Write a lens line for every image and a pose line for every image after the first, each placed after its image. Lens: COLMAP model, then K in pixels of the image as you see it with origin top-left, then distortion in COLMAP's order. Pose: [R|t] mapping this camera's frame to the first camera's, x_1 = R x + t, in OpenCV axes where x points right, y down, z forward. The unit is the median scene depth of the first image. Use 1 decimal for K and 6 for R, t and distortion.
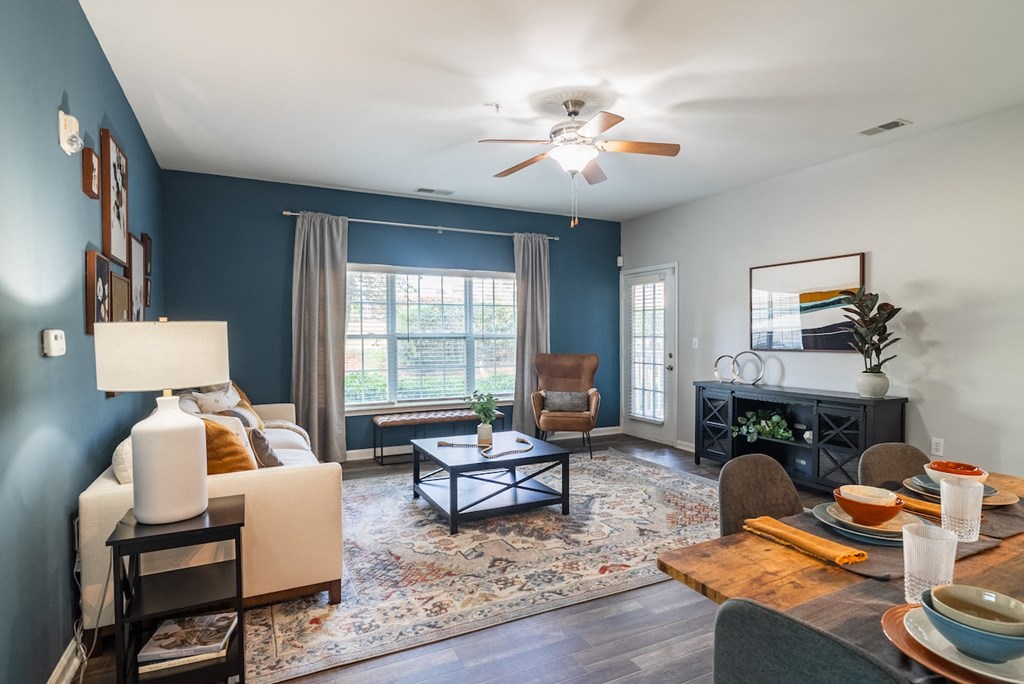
lens RADIAL K [[551.5, 0, 512.6], [0, 551.5, 343.0], [0, 0, 1]] dist [-0.003081, -0.000964]
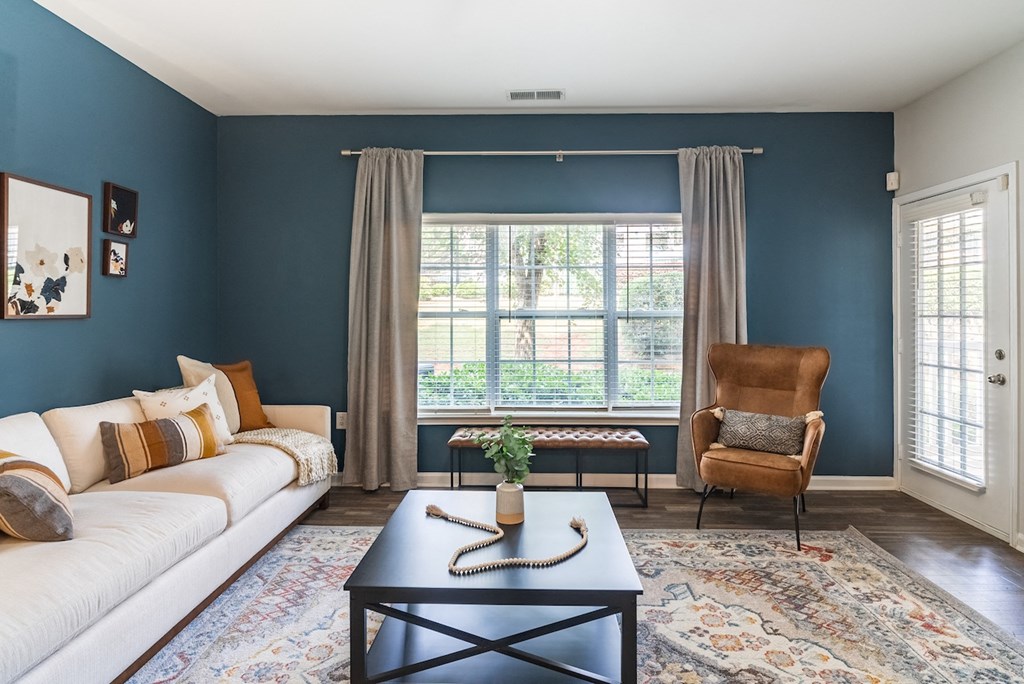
lens RADIAL K [[551.5, 0, 536.9], [0, 551.5, 311.3], [0, 0, 1]] dist [-0.003081, -0.000964]
pose [[0.886365, -0.000173, -0.462987, 0.151408], [-0.007379, 0.999868, -0.014501, -0.005911], [0.462928, 0.016269, 0.886246, 0.384784]]
